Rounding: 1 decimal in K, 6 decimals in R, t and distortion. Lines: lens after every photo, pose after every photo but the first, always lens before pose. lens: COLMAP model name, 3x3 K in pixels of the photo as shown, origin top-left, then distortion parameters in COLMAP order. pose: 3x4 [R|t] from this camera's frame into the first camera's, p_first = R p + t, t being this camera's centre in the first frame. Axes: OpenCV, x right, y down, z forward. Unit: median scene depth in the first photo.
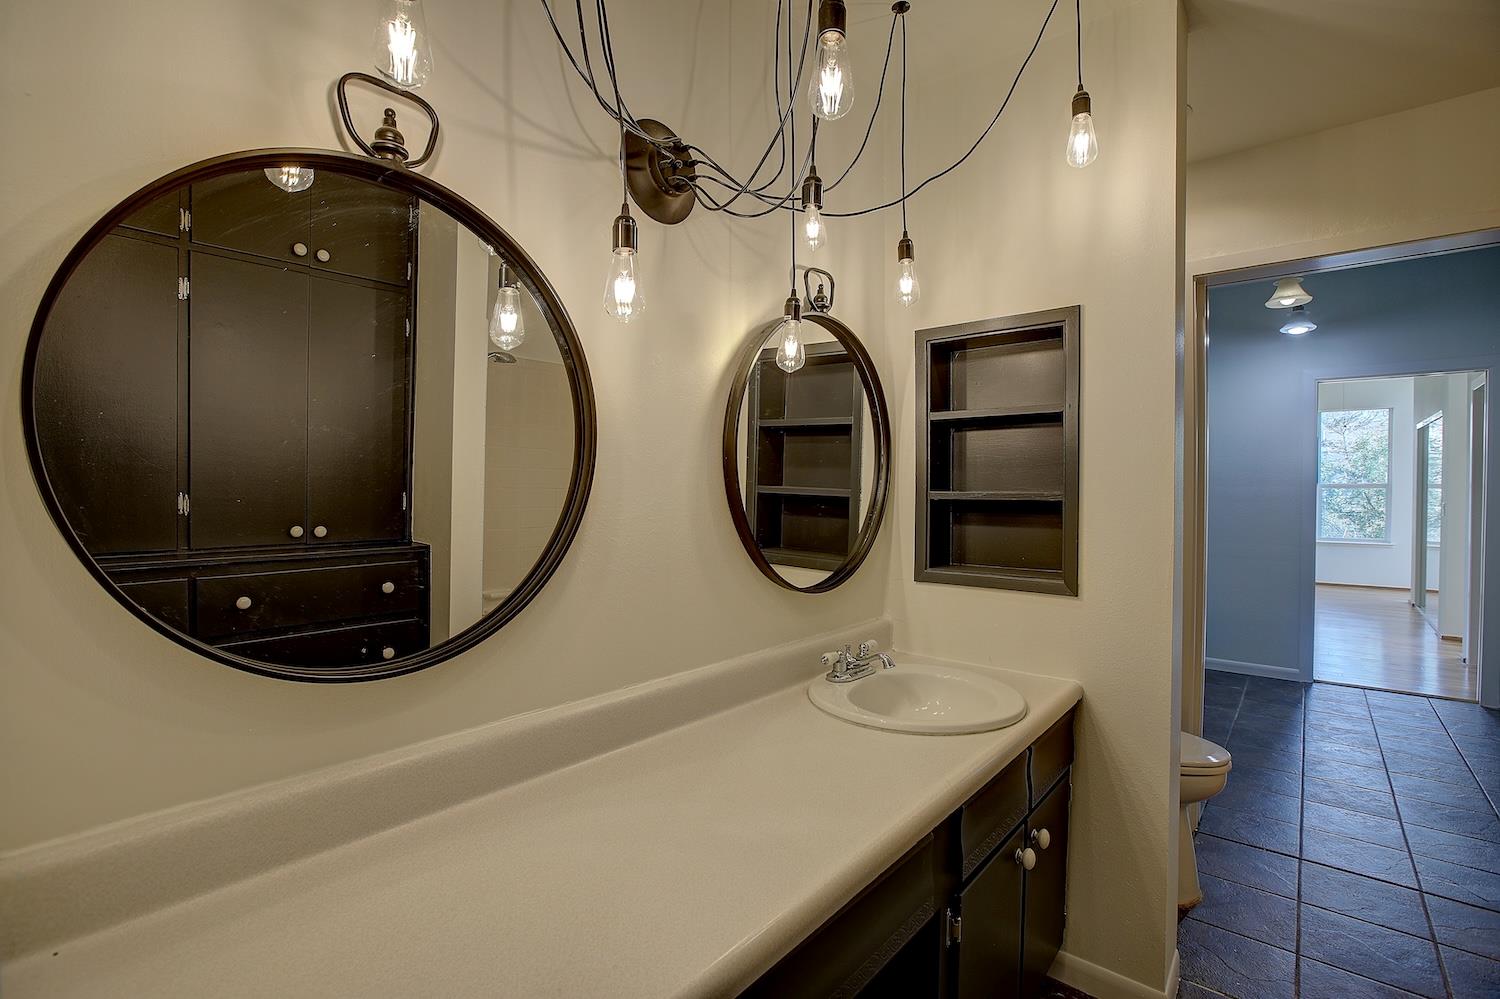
lens RADIAL K [[683.2, 0, 753.8], [0, 683.2, 494.7], [0, 0, 1]] dist [-0.041157, 0.000055]
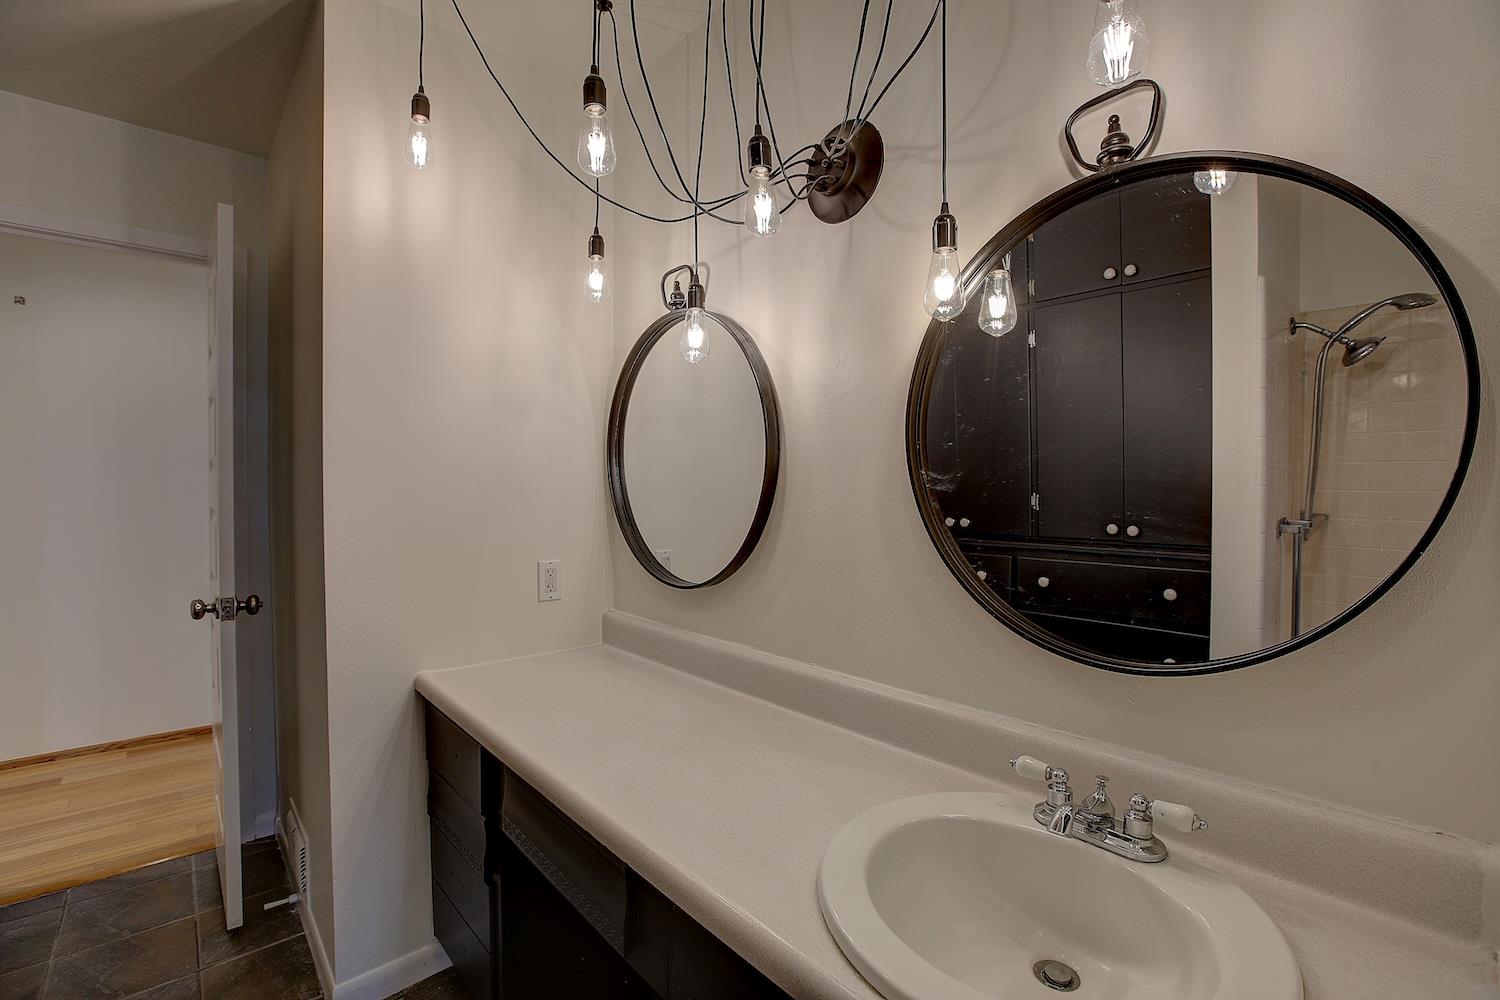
lens RADIAL K [[683.2, 0, 753.8], [0, 683.2, 495.2], [0, 0, 1]] dist [-0.041157, 0.000055]
pose [[-0.143806, 0.003694, -0.989599, 0.549616], [-0.016824, 0.999839, 0.006177, 0.002399], [0.989463, 0.017538, -0.143721, 0.632562]]
